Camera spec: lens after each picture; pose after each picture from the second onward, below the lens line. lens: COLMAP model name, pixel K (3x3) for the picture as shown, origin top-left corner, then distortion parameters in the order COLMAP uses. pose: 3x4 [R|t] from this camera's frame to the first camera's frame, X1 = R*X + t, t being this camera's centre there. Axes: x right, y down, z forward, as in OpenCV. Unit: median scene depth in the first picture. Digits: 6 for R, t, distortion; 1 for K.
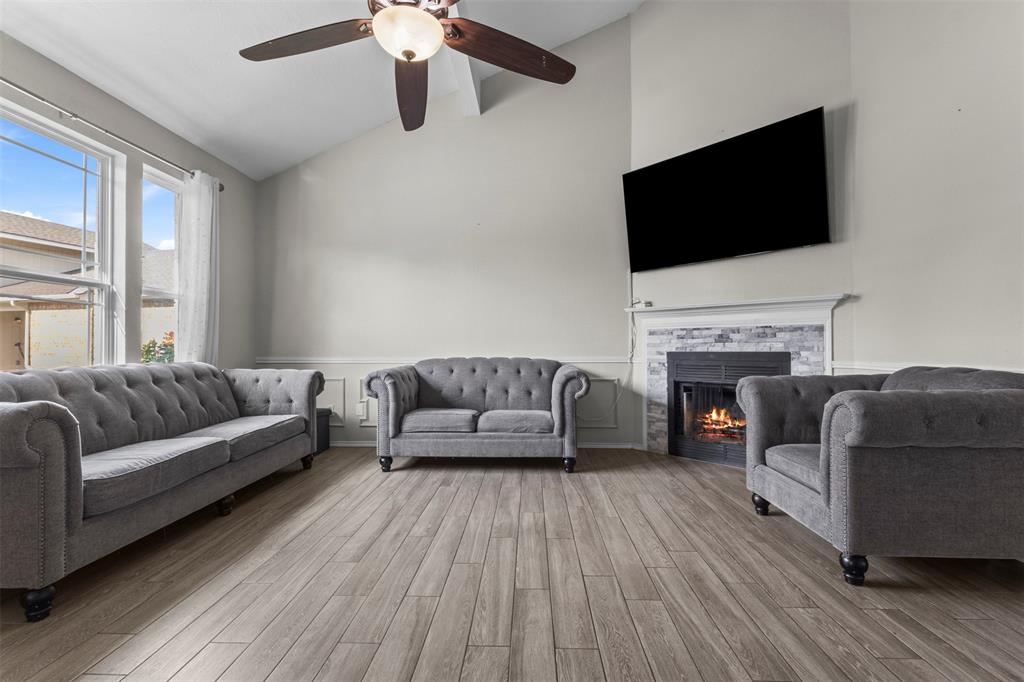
lens RADIAL K [[471.8, 0, 507.0], [0, 471.8, 339.2], [0, 0, 1]] dist [0.001936, 0.000072]
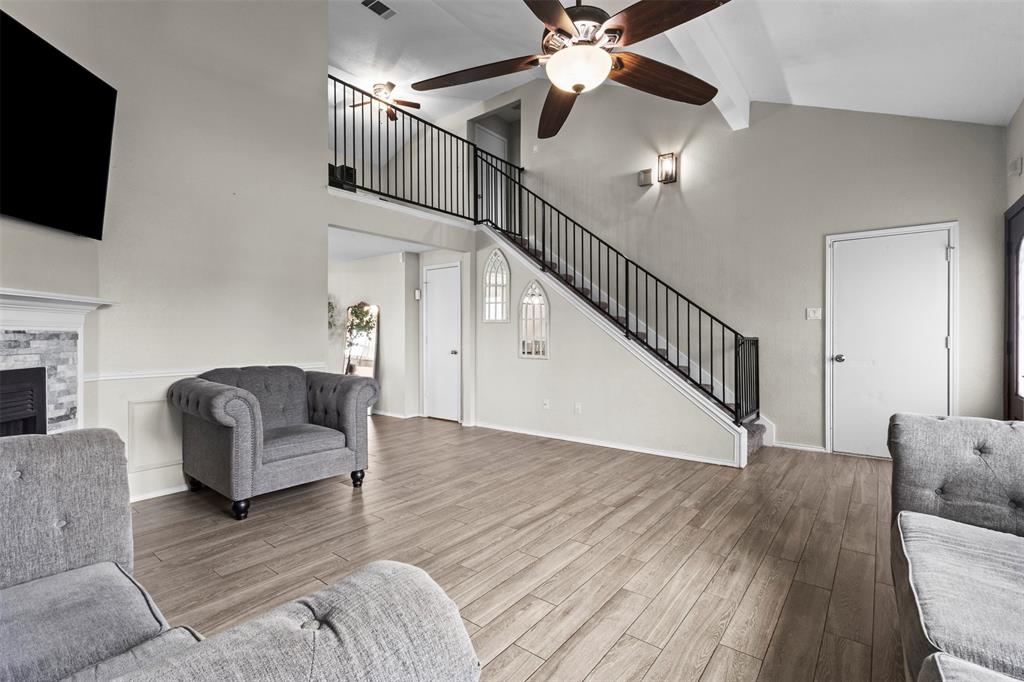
lens RADIAL K [[471.8, 0, 509.6], [0, 471.8, 338.6], [0, 0, 1]] dist [0.001936, 0.000072]
pose [[-0.815640, 0.002343, 0.578555, -0.423849], [-0.003329, 0.999956, -0.008744, -0.013499], [-0.578550, -0.009058, -0.815597, 1.189213]]
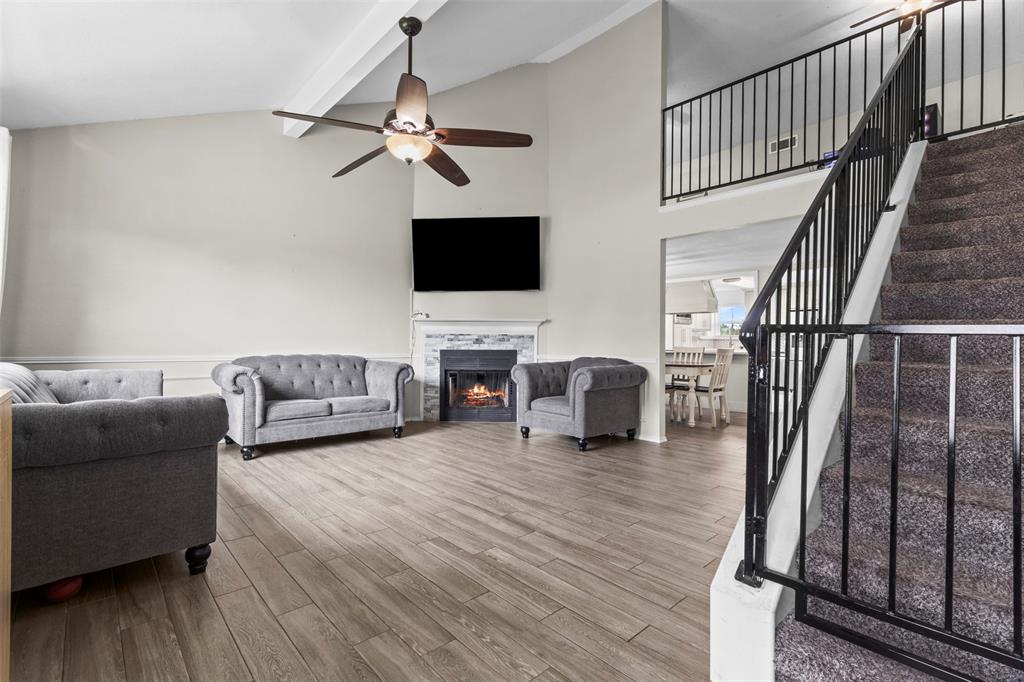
lens RADIAL K [[471.8, 0, 508.5], [0, 471.8, 345.9], [0, 0, 1]] dist [0.001936, 0.000072]
pose [[0.710327, 0.005214, 0.703853, -0.638551], [-0.020959, 0.999686, 0.013747, -0.010983], [-0.703560, -0.024517, 0.710213, -0.203685]]
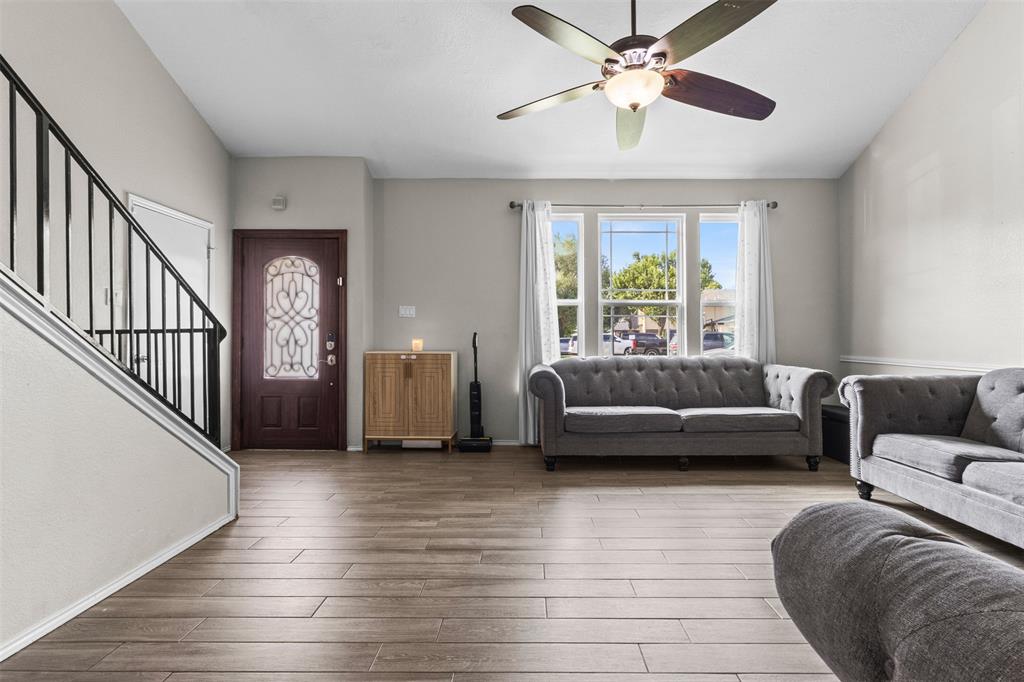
lens RADIAL K [[471.8, 0, 526.1], [0, 471.8, 340.9], [0, 0, 1]] dist [0.001936, 0.000072]
pose [[0.045891, 0.006731, -0.998924, 0.584717], [0.013549, 0.999881, 0.007360, -0.011019], [0.998855, -0.013872, 0.045795, 0.399935]]
